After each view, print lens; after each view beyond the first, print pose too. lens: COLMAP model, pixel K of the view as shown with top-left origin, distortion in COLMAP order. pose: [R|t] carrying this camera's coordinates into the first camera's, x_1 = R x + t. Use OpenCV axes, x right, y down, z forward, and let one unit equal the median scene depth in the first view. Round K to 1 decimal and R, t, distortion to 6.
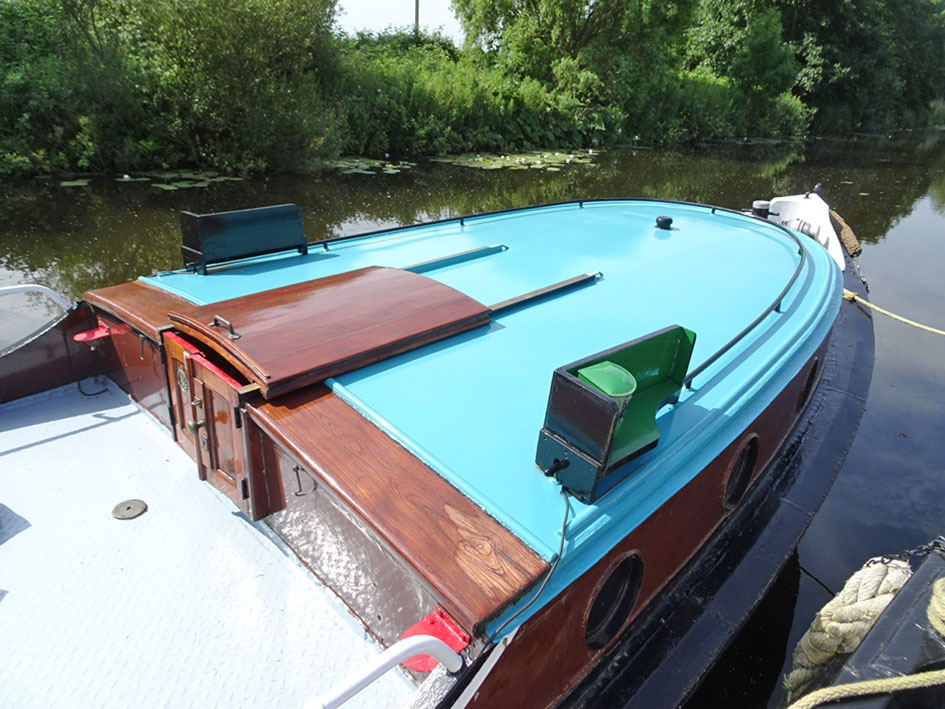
lens RADIAL K [[673.5, 0, 478.5], [0, 673.5, 362.0], [0, 0, 1]] dist [0.013060, -0.000479]
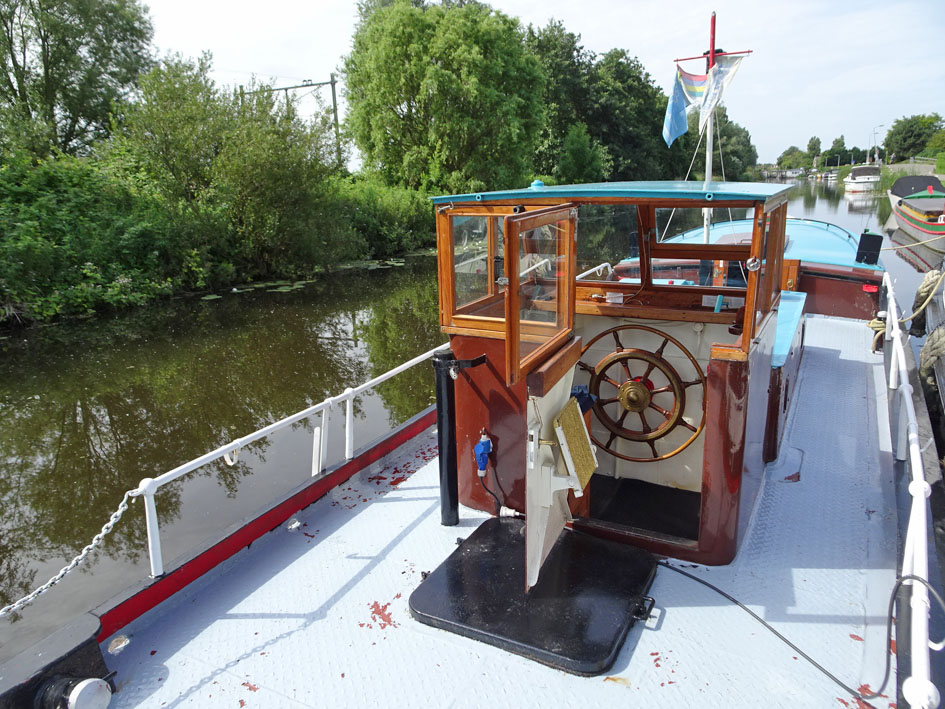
lens RADIAL K [[673.5, 0, 488.9], [0, 673.5, 352.7], [0, 0, 1]] dist [0.013060, -0.000479]
pose [[0.944230, -0.170322, 0.281815, -0.225970], [0.213208, 0.968445, -0.129059, 0.055143], [-0.250941, 0.181947, 0.950749, -0.157163]]
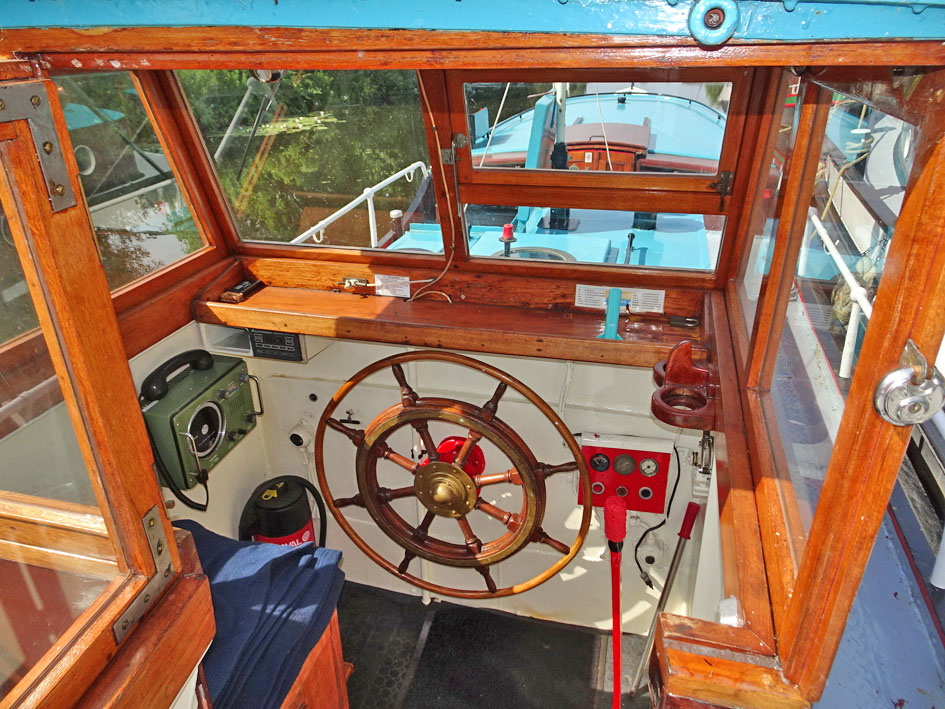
lens RADIAL K [[673.5, 0, 476.5], [0, 673.5, 351.3], [0, 0, 1]] dist [0.013060, -0.000479]
pose [[0.861398, -0.289219, 0.417547, -0.175994], [0.278236, 0.956429, 0.088481, 0.031269], [-0.424944, 0.039959, 0.904337, -0.086168]]
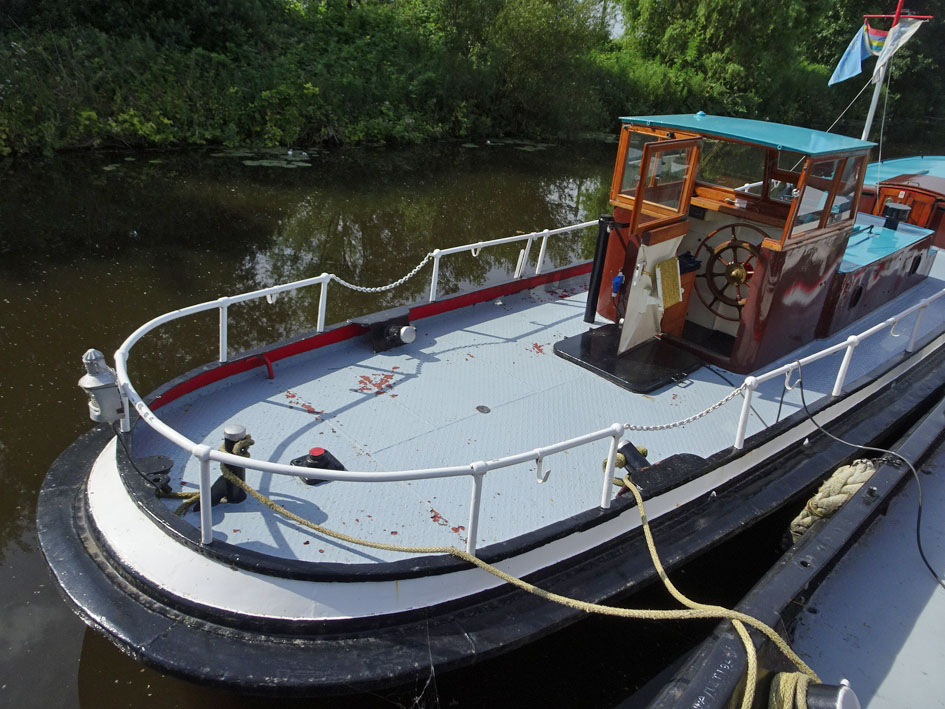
lens RADIAL K [[673.5, 0, 506.8], [0, 673.5, 354.5], [0, 0, 1]] dist [0.013060, -0.000479]
pose [[0.999685, 0.023081, -0.009829, -0.226181], [-0.022827, 0.999421, 0.025227, 0.075272], [0.010405, -0.024995, 0.999633, -0.244366]]
